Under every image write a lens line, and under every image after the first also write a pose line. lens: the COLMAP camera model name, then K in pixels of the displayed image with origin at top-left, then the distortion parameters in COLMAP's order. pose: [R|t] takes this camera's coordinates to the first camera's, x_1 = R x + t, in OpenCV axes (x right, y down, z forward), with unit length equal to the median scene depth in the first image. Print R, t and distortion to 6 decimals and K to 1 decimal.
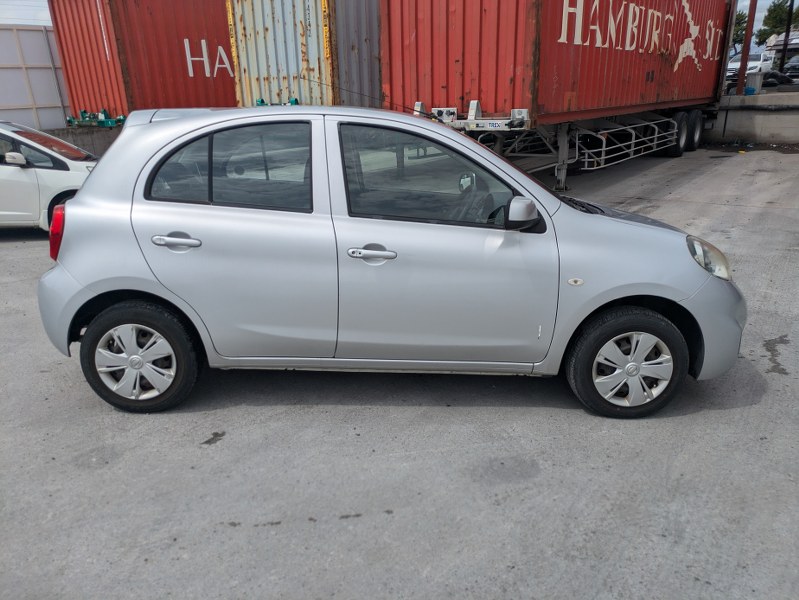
lens RADIAL K [[596.2, 0, 378.8], [0, 596.2, 302.5], [0, 0, 1]] dist [0.020574, -0.013035]
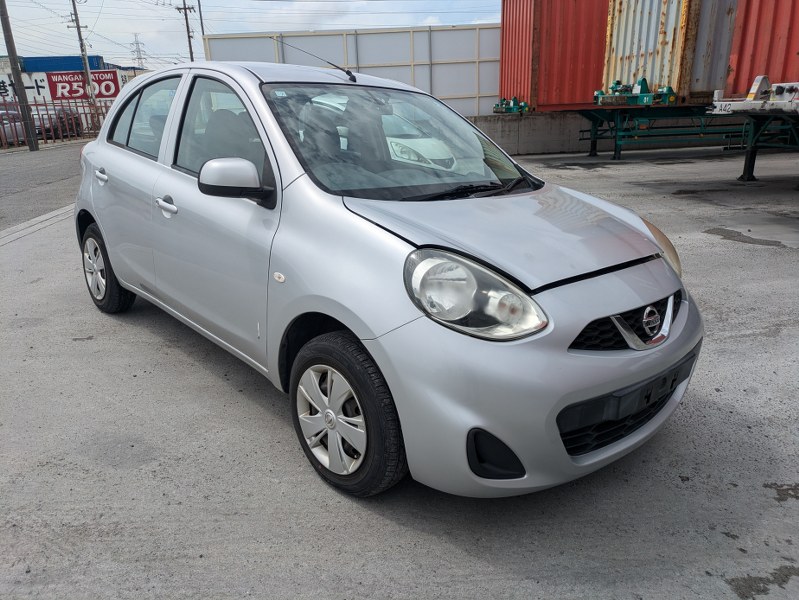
lens RADIAL K [[596.2, 0, 390.9], [0, 596.2, 299.6], [0, 0, 1]] dist [0.020574, -0.013035]
pose [[0.676758, 0.234275, -0.697935, 0.295381], [-0.234065, 0.967297, 0.097728, -0.034653], [0.698005, 0.097224, 0.709462, 0.171251]]
